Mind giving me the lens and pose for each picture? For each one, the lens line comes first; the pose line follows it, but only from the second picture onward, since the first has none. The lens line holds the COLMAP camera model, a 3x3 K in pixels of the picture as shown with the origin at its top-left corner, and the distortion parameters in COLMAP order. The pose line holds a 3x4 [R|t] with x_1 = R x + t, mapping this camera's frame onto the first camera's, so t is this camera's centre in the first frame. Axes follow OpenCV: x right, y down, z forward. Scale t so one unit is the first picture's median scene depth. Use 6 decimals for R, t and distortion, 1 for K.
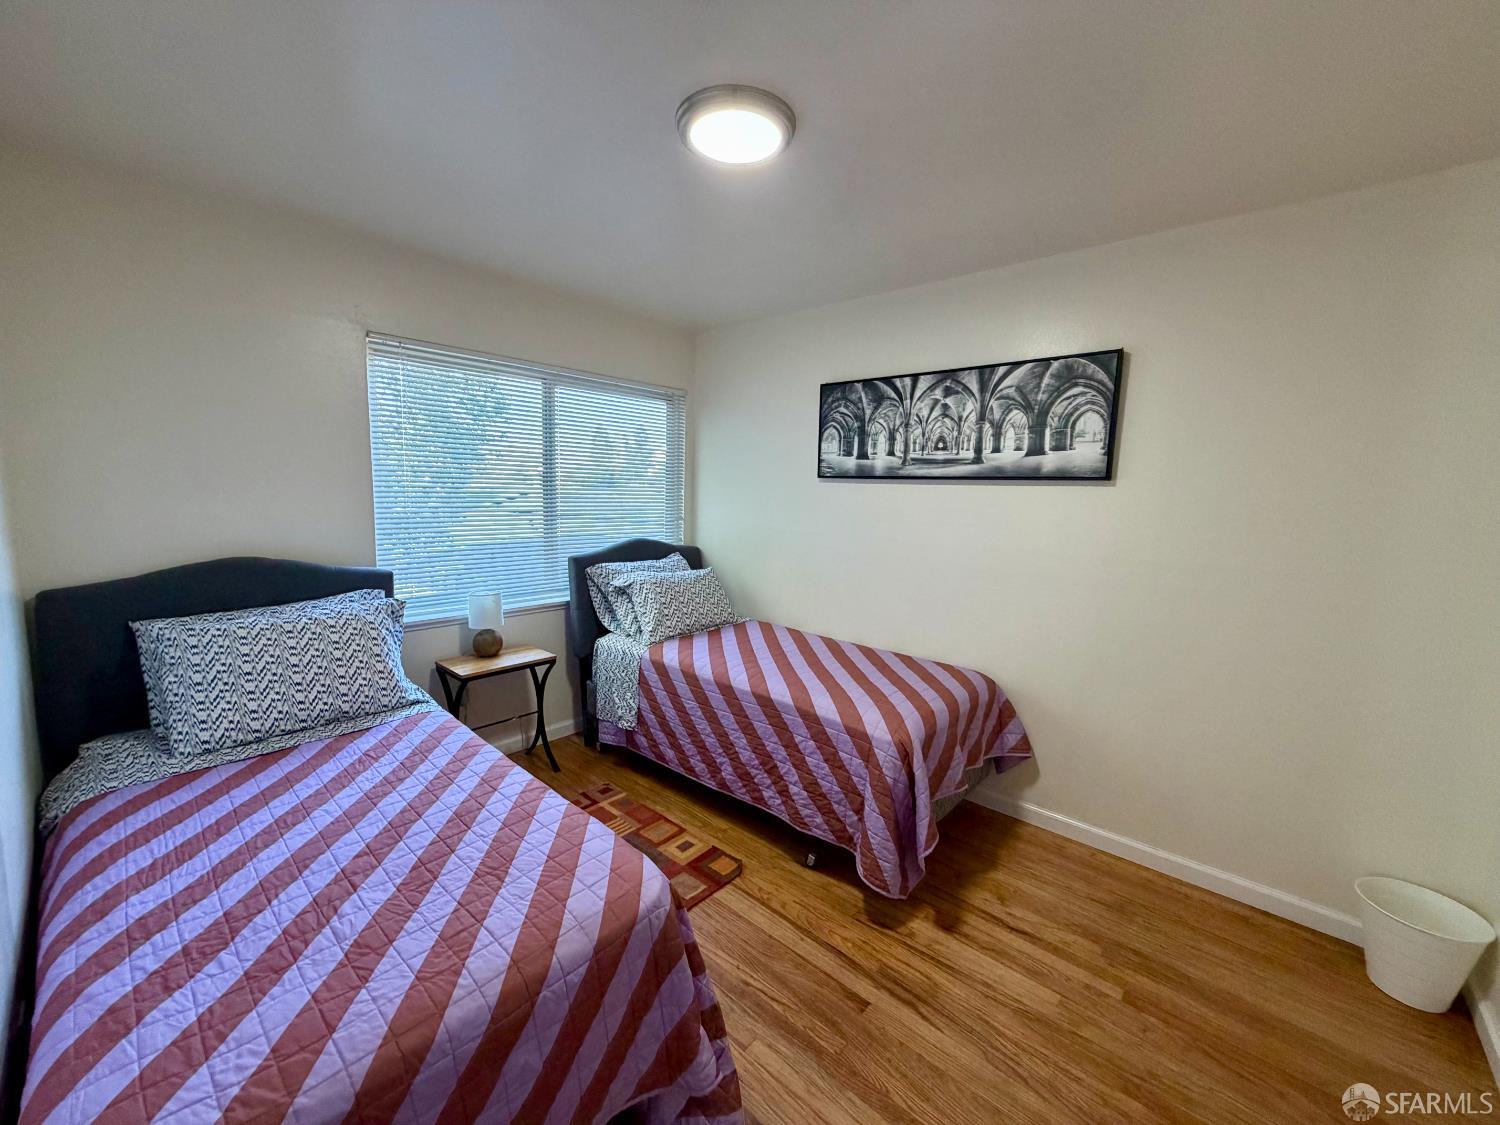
lens RADIAL K [[591.0, 0, 750.9], [0, 591.0, 562.5], [0, 0, 1]] dist [0.002142, 0.000044]
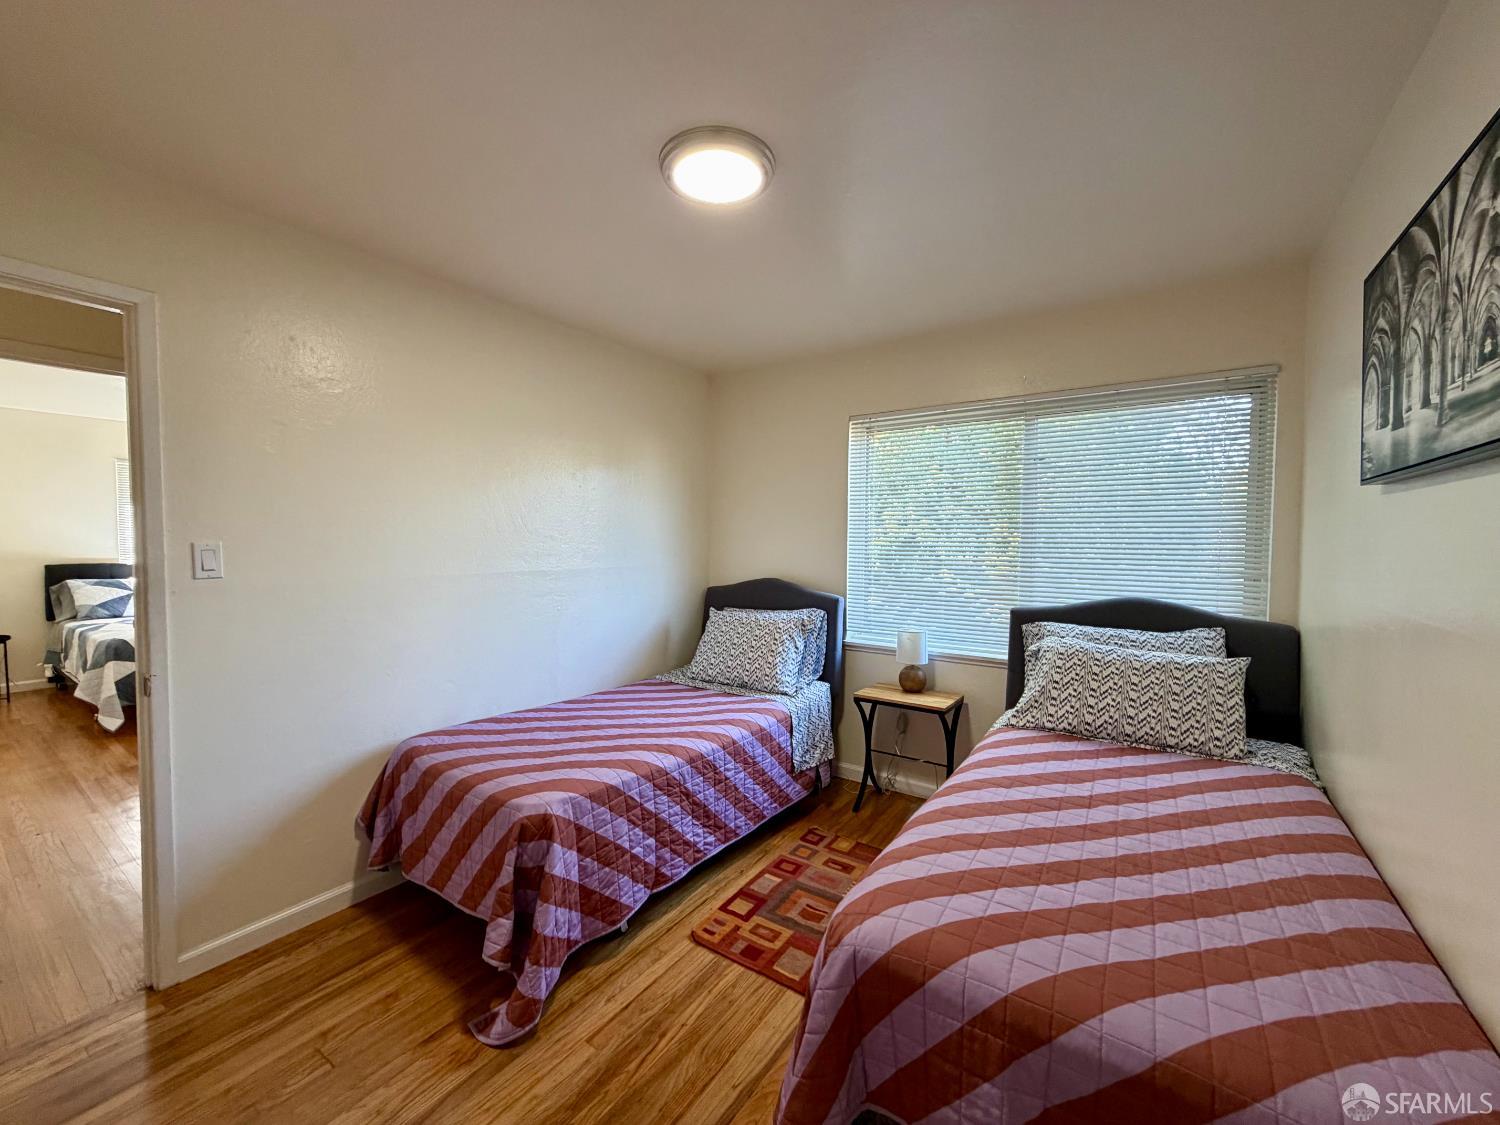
lens RADIAL K [[591.0, 0, 751.6], [0, 591.0, 562.4], [0, 0, 1]] dist [0.002142, 0.000044]
pose [[0.125380, 0.012254, -0.992033, 0.550841], [-0.120202, 0.992745, -0.002929, -0.031330], [0.984800, 0.119612, 0.125943, 0.543678]]
